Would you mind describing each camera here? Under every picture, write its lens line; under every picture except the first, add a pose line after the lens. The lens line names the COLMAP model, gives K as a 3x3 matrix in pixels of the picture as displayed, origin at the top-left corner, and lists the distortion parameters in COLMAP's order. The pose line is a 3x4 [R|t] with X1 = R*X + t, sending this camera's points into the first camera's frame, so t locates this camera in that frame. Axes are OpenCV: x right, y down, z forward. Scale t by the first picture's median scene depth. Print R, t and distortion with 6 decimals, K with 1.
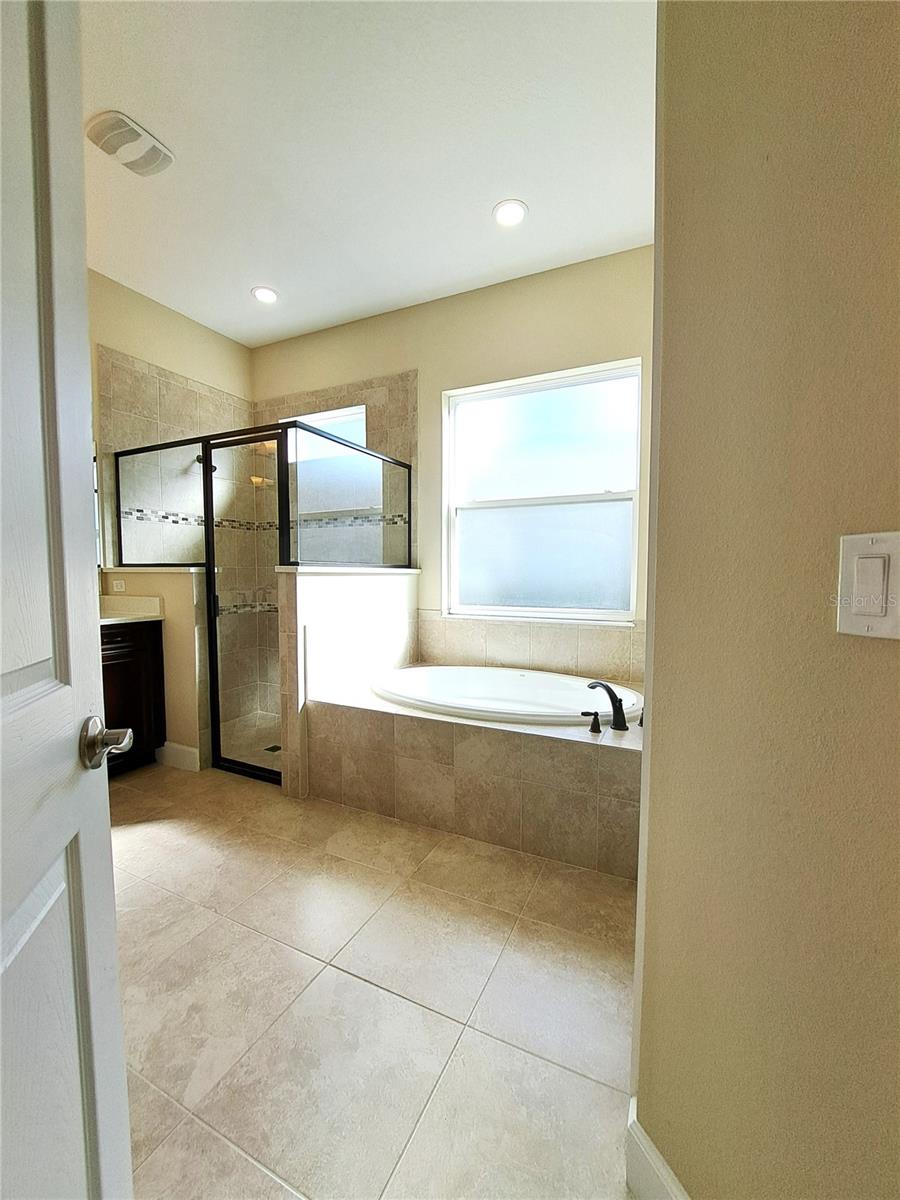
lens RADIAL K [[474.9, 0, 459.4], [0, 474.9, 602.2], [0, 0, 1]] dist [-0.011255, -0.000547]
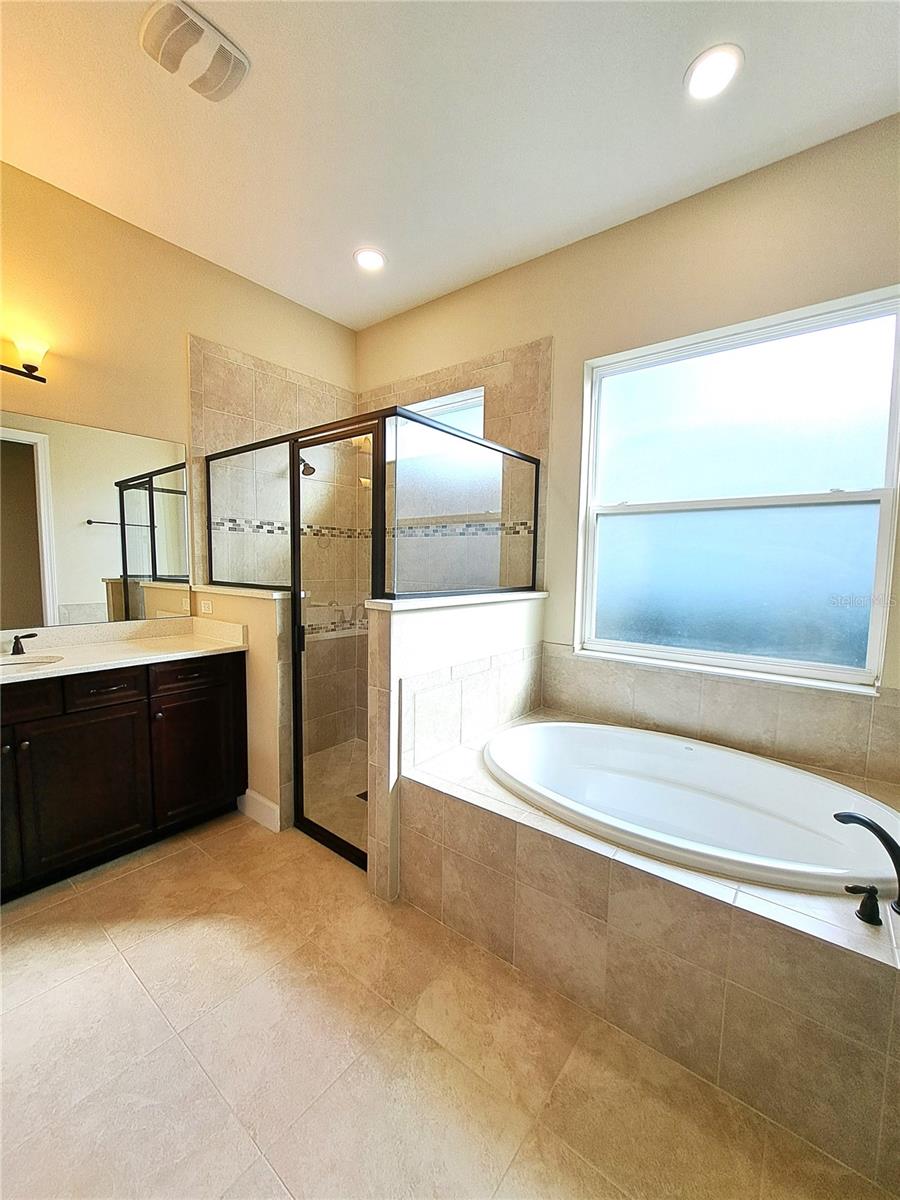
lens RADIAL K [[474.9, 0, 459.4], [0, 474.9, 602.2], [0, 0, 1]] dist [-0.011255, -0.000547]
pose [[0.974972, 0.032672, -0.219913, -0.057884], [-0.028883, 0.999374, 0.020423, -0.073407], [0.220443, -0.013560, 0.975306, 0.228766]]
